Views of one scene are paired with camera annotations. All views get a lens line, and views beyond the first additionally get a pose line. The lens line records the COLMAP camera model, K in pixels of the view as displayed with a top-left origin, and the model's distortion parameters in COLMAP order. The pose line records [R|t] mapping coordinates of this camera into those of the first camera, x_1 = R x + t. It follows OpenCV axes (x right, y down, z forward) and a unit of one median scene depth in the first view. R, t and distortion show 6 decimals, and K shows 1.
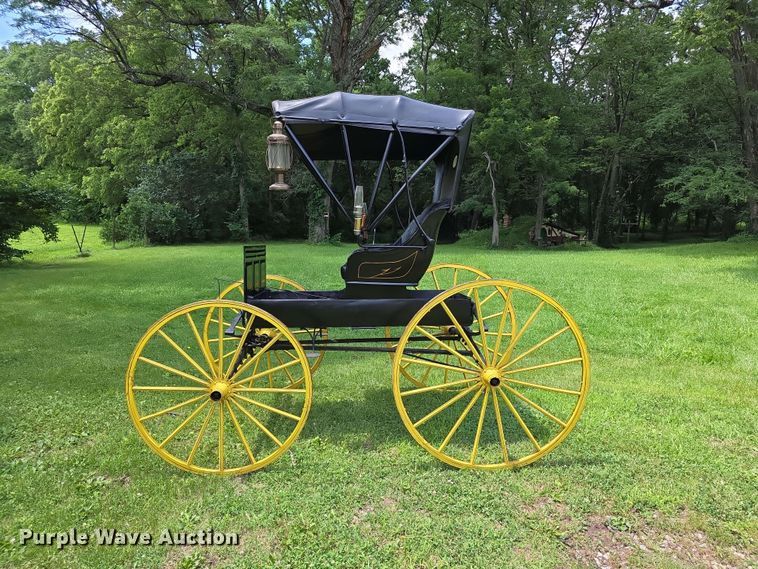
lens RADIAL K [[520.1, 0, 381.7], [0, 520.1, 288.2], [0, 0, 1]] dist [0.049318, -0.028116]
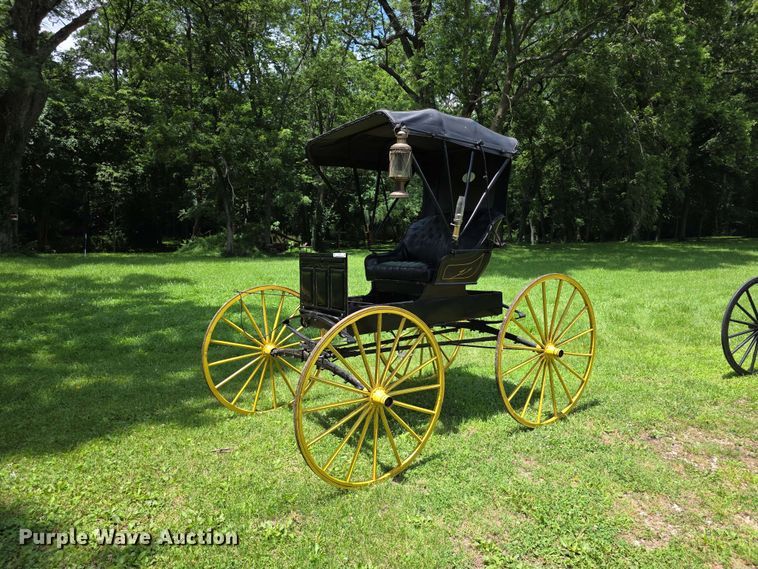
lens RADIAL K [[524.8, 0, 380.5], [0, 524.8, 302.4], [0, 0, 1]] dist [0.005345, -0.000274]
pose [[0.830498, -0.070454, 0.552548, -0.802803], [0.063771, 0.997472, 0.031335, -0.014521], [-0.553359, 0.009213, 0.832892, 0.153937]]
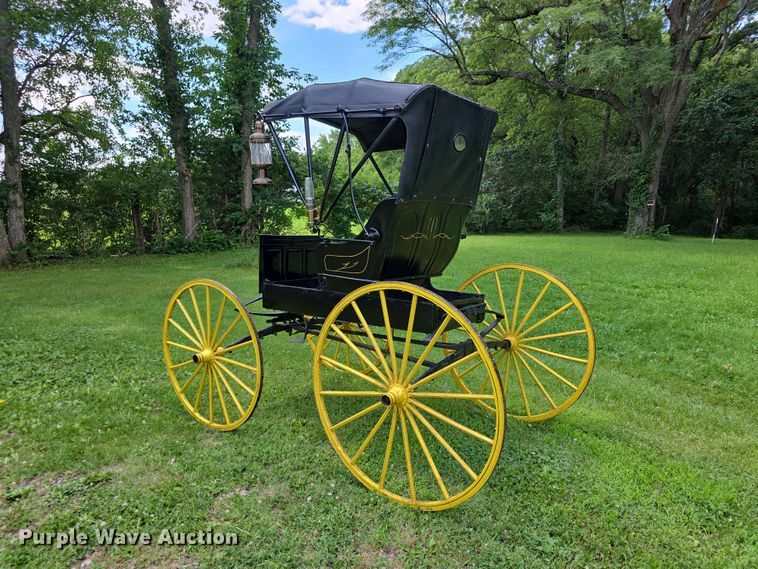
lens RADIAL K [[520.1, 0, 381.7], [0, 520.1, 288.2], [0, 0, 1]] dist [0.049318, -0.028116]
pose [[0.806362, 0.084027, -0.585423, 0.653786], [-0.073427, 0.996421, 0.041880, -0.036861], [0.586847, 0.009216, 0.809646, 0.269347]]
